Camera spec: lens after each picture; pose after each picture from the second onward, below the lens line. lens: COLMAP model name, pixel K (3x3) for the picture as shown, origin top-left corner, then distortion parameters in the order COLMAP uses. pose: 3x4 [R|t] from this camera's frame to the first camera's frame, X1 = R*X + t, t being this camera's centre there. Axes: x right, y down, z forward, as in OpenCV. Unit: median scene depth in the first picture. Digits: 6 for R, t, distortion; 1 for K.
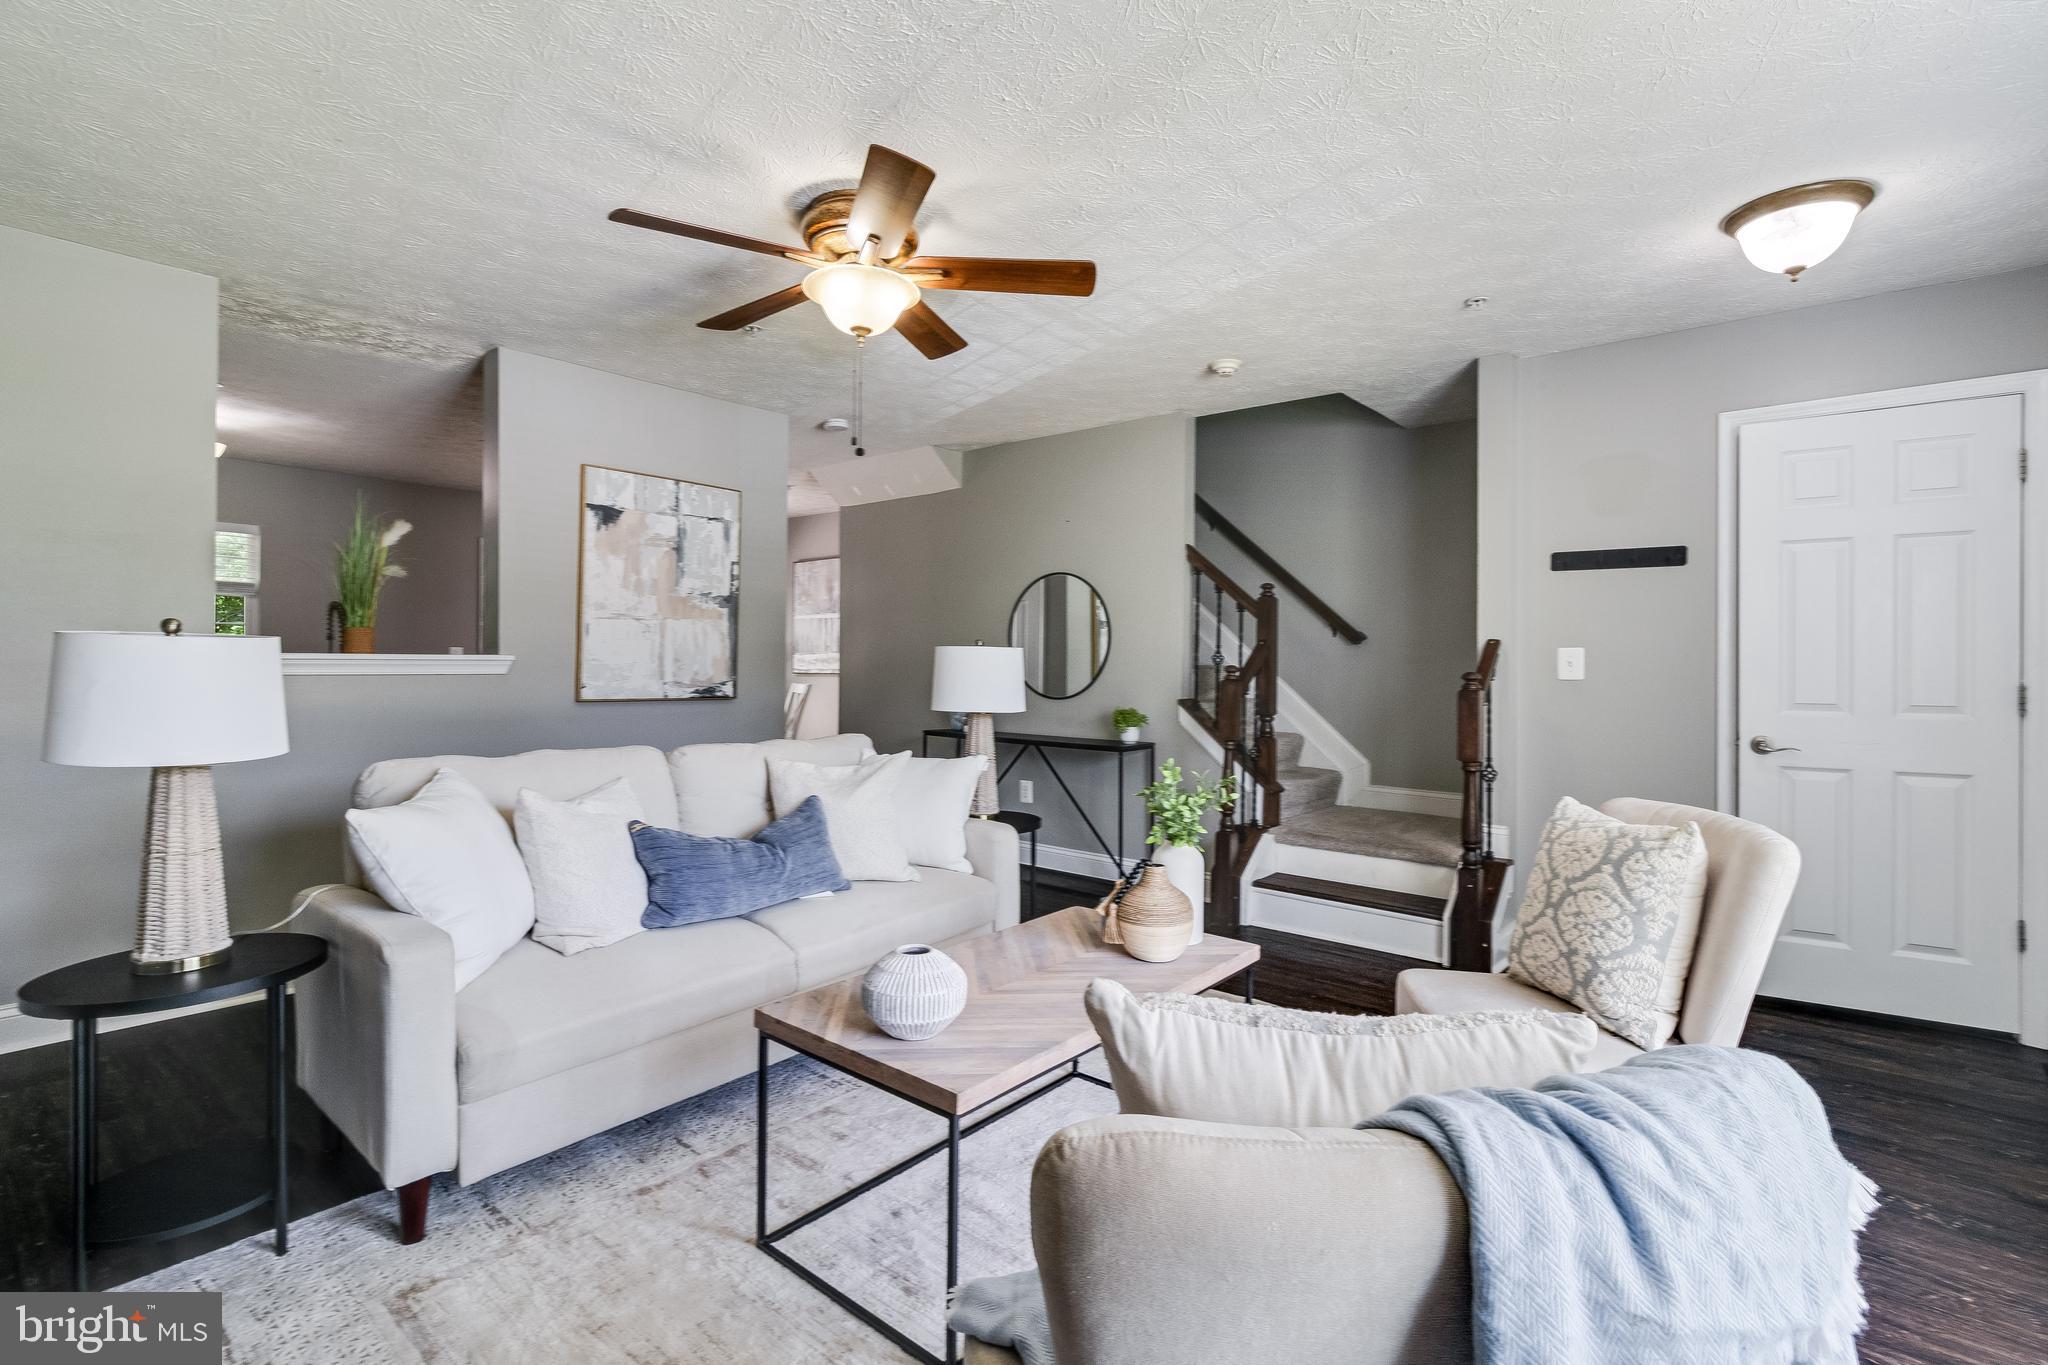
lens RADIAL K [[942.1, 0, 1037.1], [0, 942.1, 664.7], [0, 0, 1]] dist [0.009161, 0.000046]
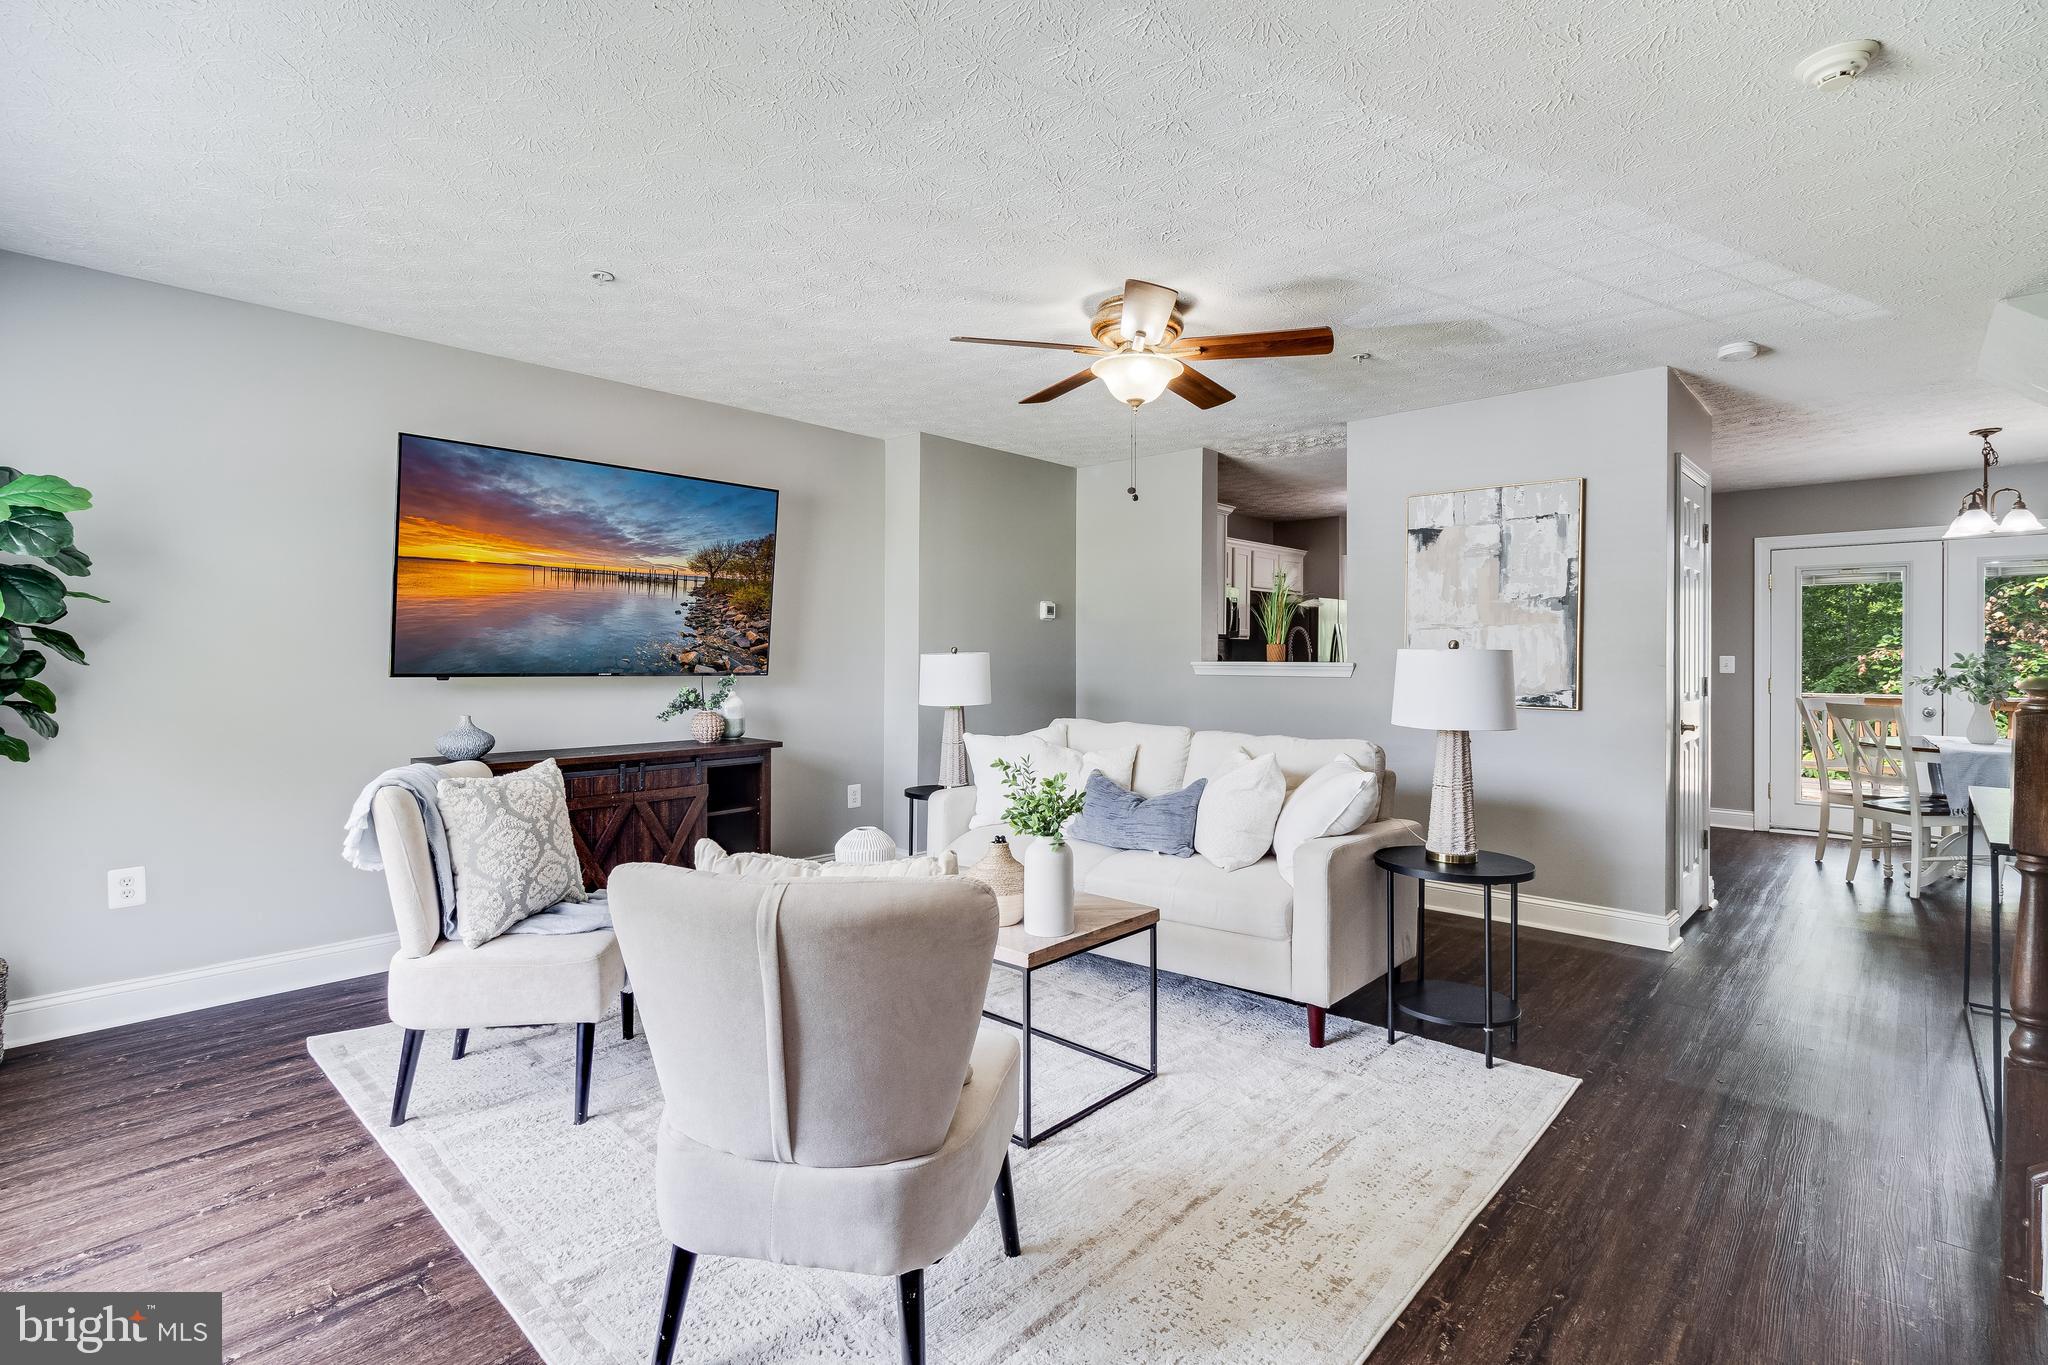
lens RADIAL K [[942.1, 0, 1037.3], [0, 942.1, 672.8], [0, 0, 1]] dist [0.009161, 0.000046]
pose [[-0.027624, 0.005428, -0.999604, 0.669365], [-0.006882, 0.999961, 0.005620, -0.000600], [0.999595, 0.007035, -0.027586, 0.569500]]
